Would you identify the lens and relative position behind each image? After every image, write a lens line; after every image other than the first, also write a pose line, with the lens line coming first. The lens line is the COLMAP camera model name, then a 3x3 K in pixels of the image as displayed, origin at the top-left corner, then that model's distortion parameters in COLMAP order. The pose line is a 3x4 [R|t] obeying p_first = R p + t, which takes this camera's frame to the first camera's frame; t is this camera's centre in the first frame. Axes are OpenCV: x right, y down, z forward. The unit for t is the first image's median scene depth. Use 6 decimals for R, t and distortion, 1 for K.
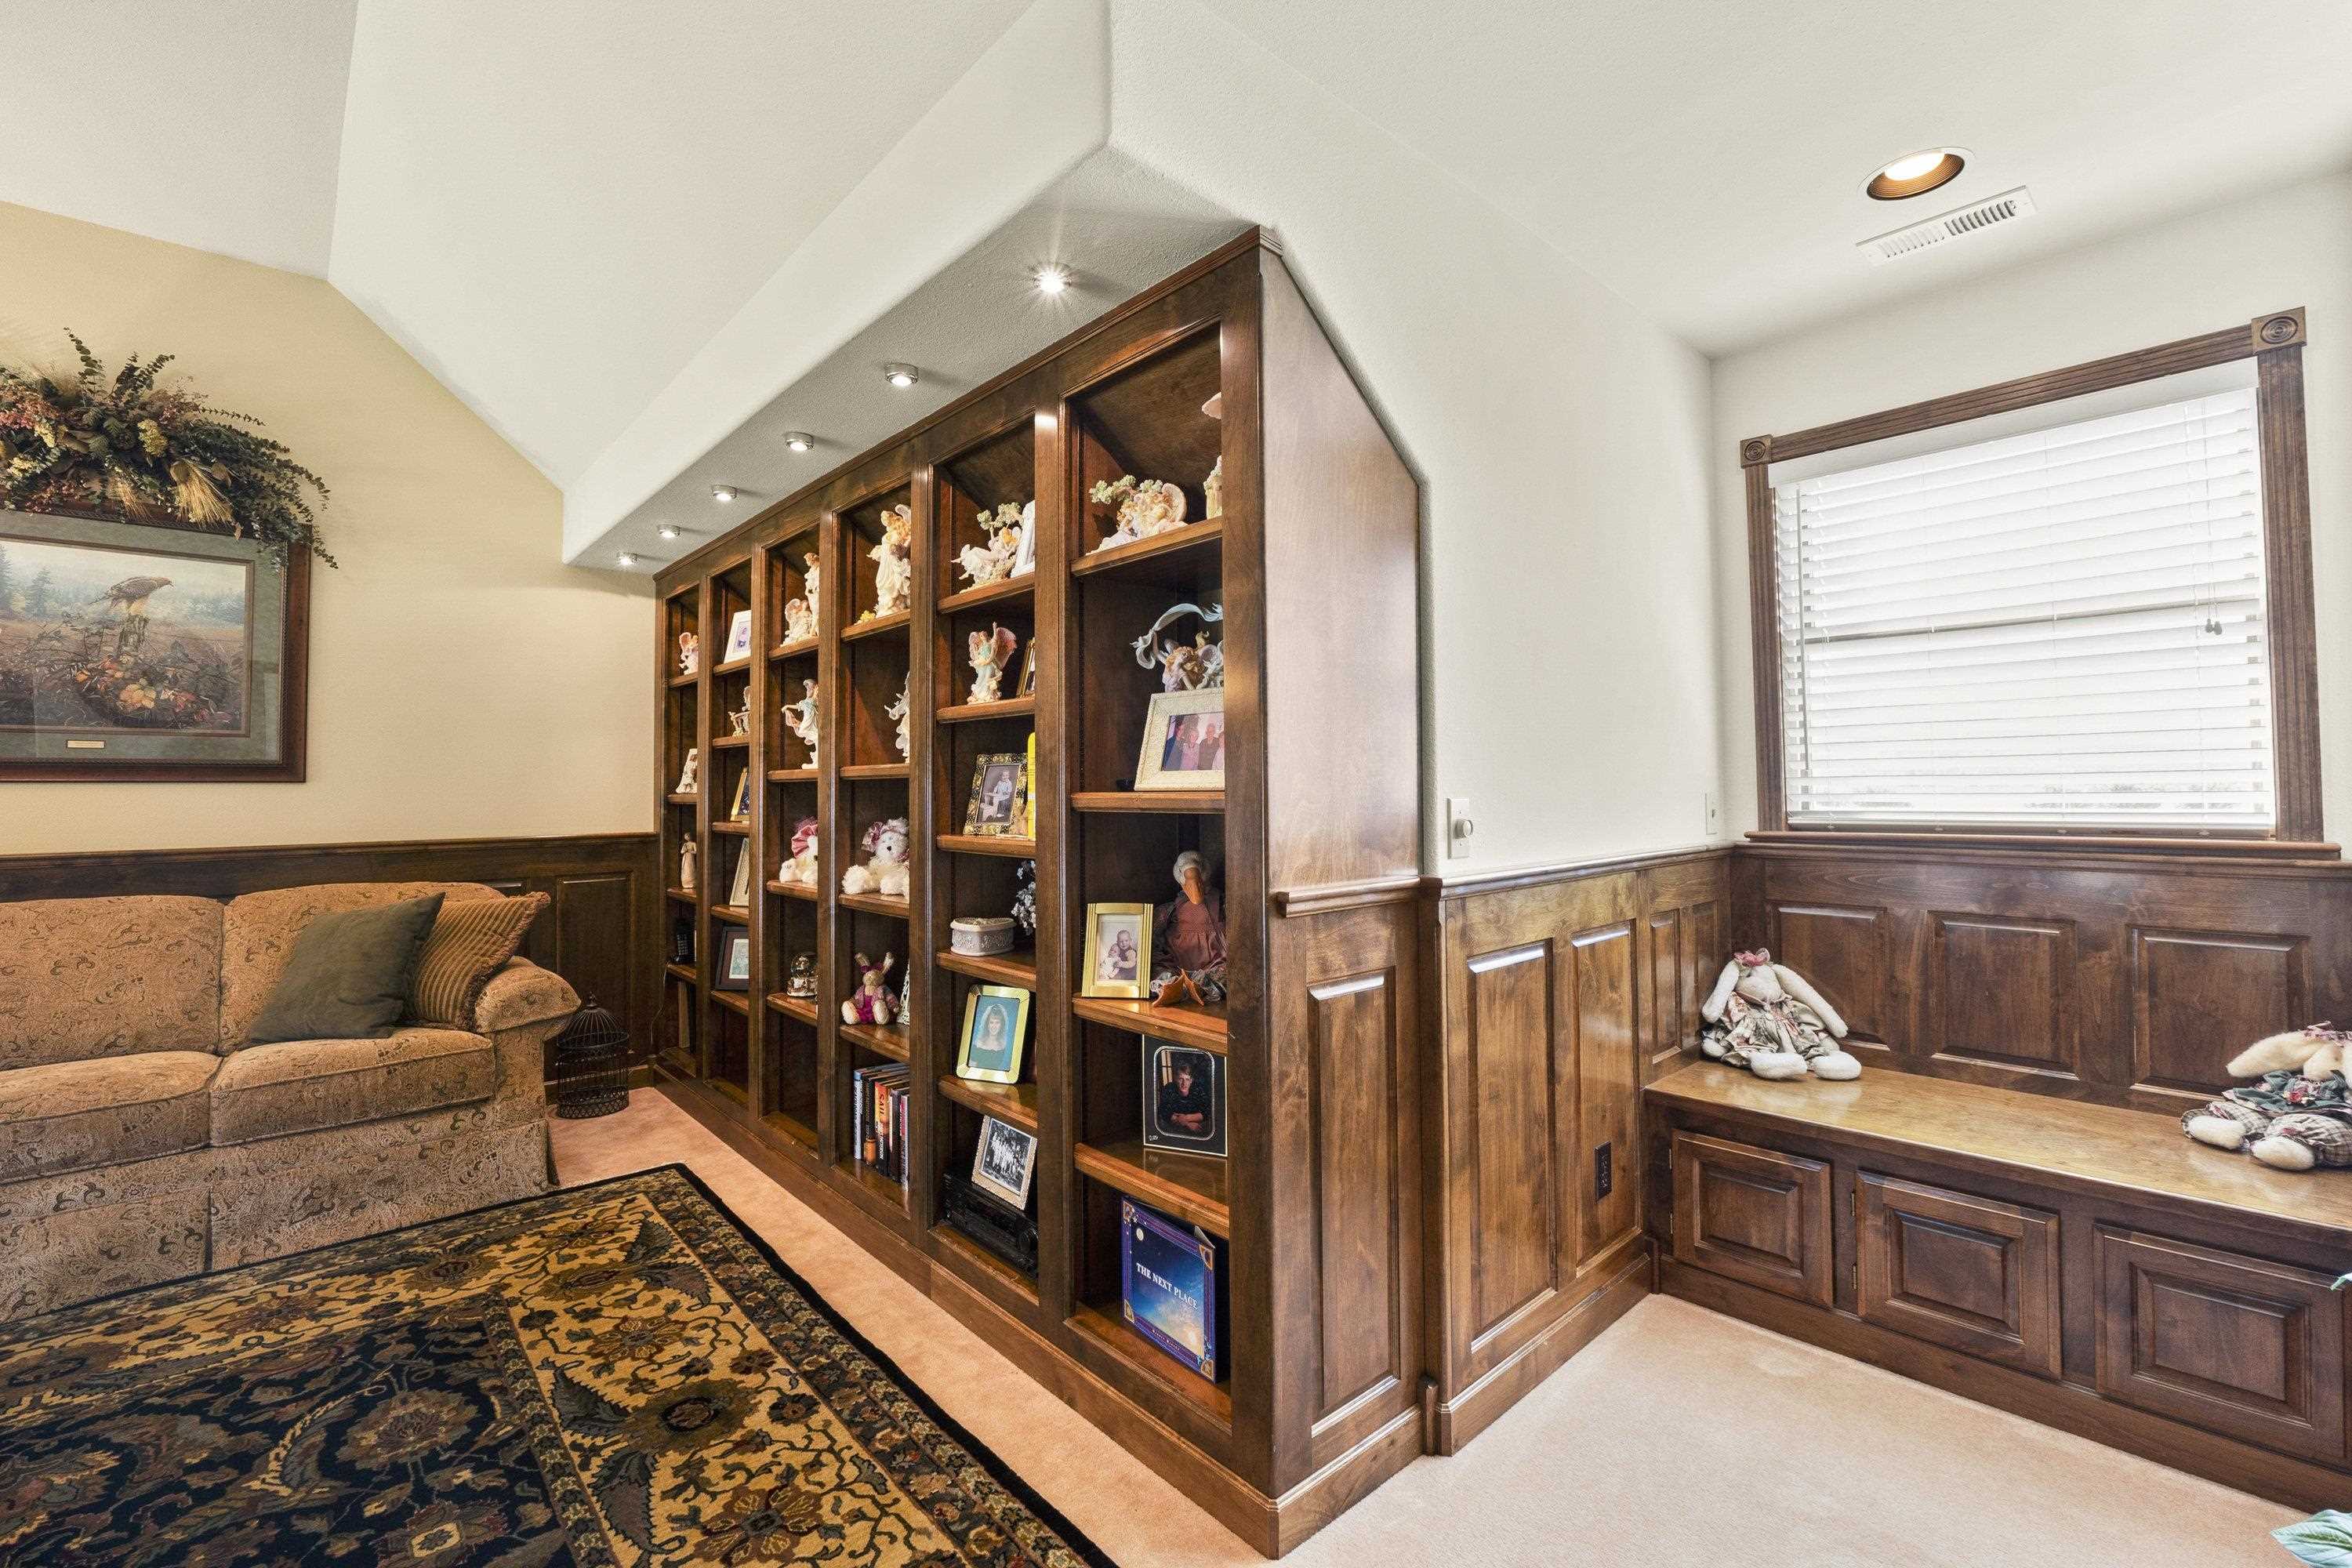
lens RADIAL K [[1009.5, 0, 1166.8], [0, 1009.5, 775.2], [0, 0, 1]] dist [-0.004097, -0.000556]
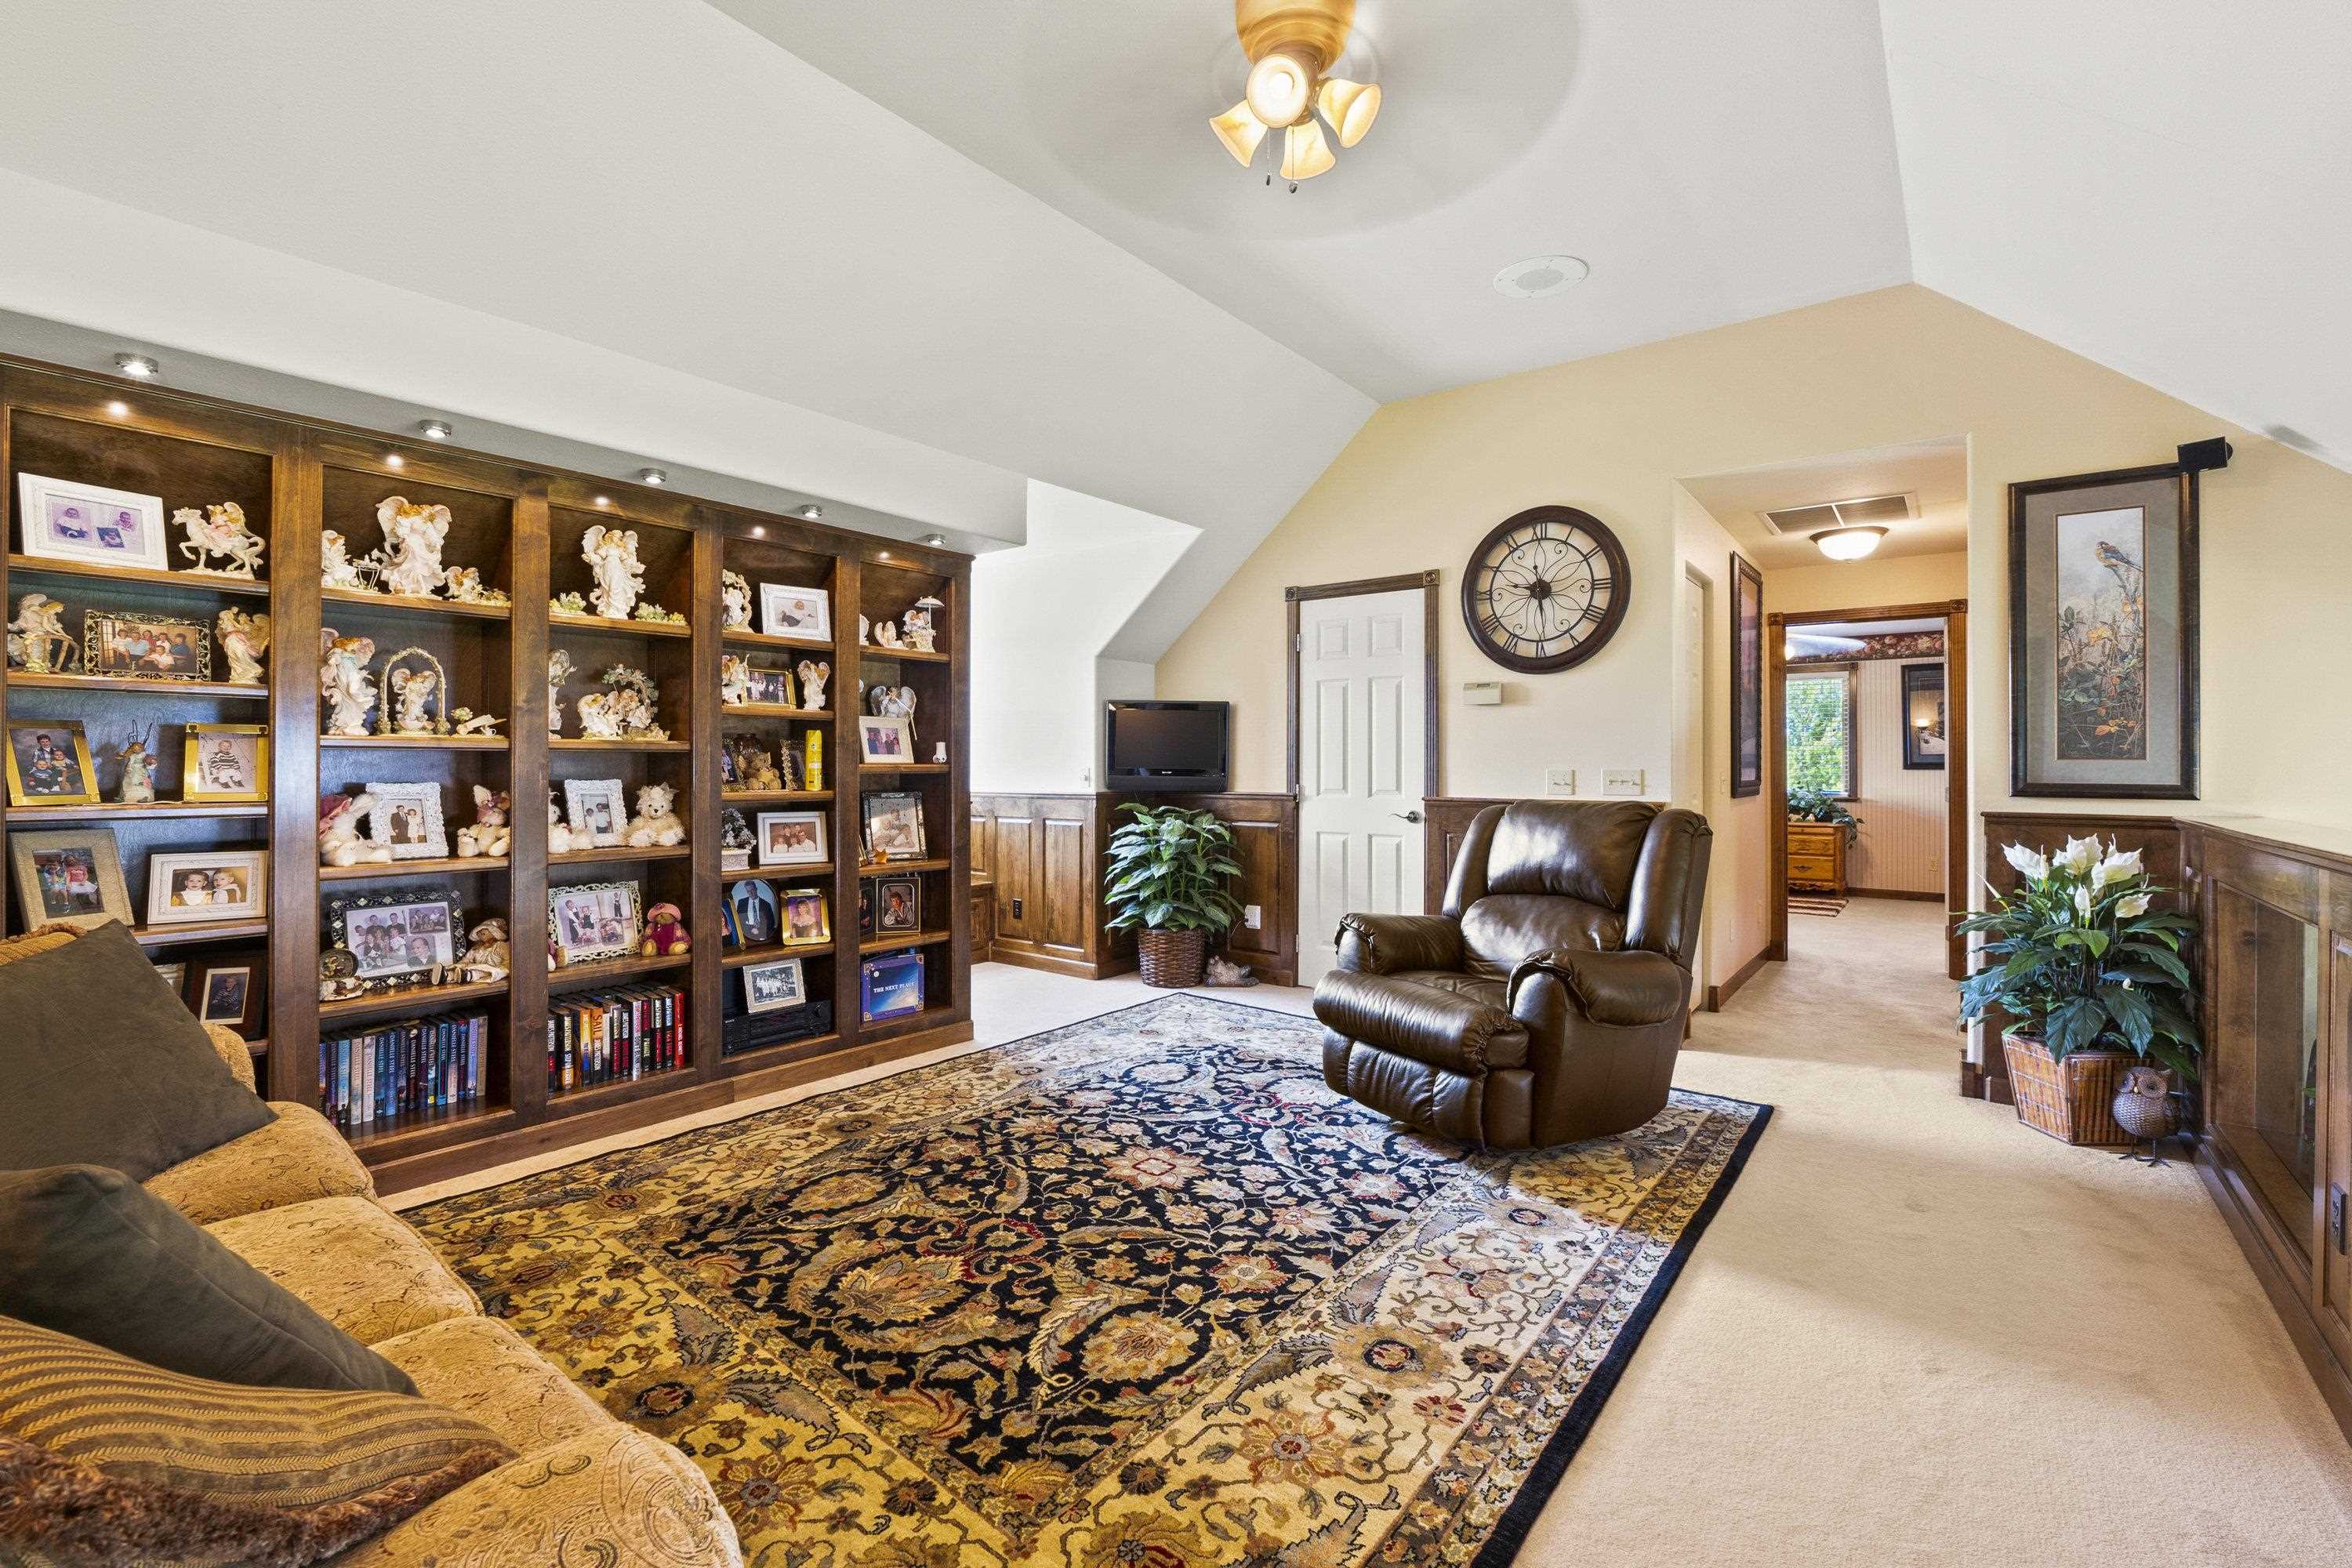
lens RADIAL K [[1009.5, 0, 1179.0], [0, 1009.5, 775.7], [0, 0, 1]] dist [-0.004097, -0.000556]
pose [[-0.188493, 0.009974, 0.982024, -2.142510], [-0.007164, 0.999908, -0.011531, 0.057813], [-0.982048, -0.009209, -0.188404, 0.751011]]
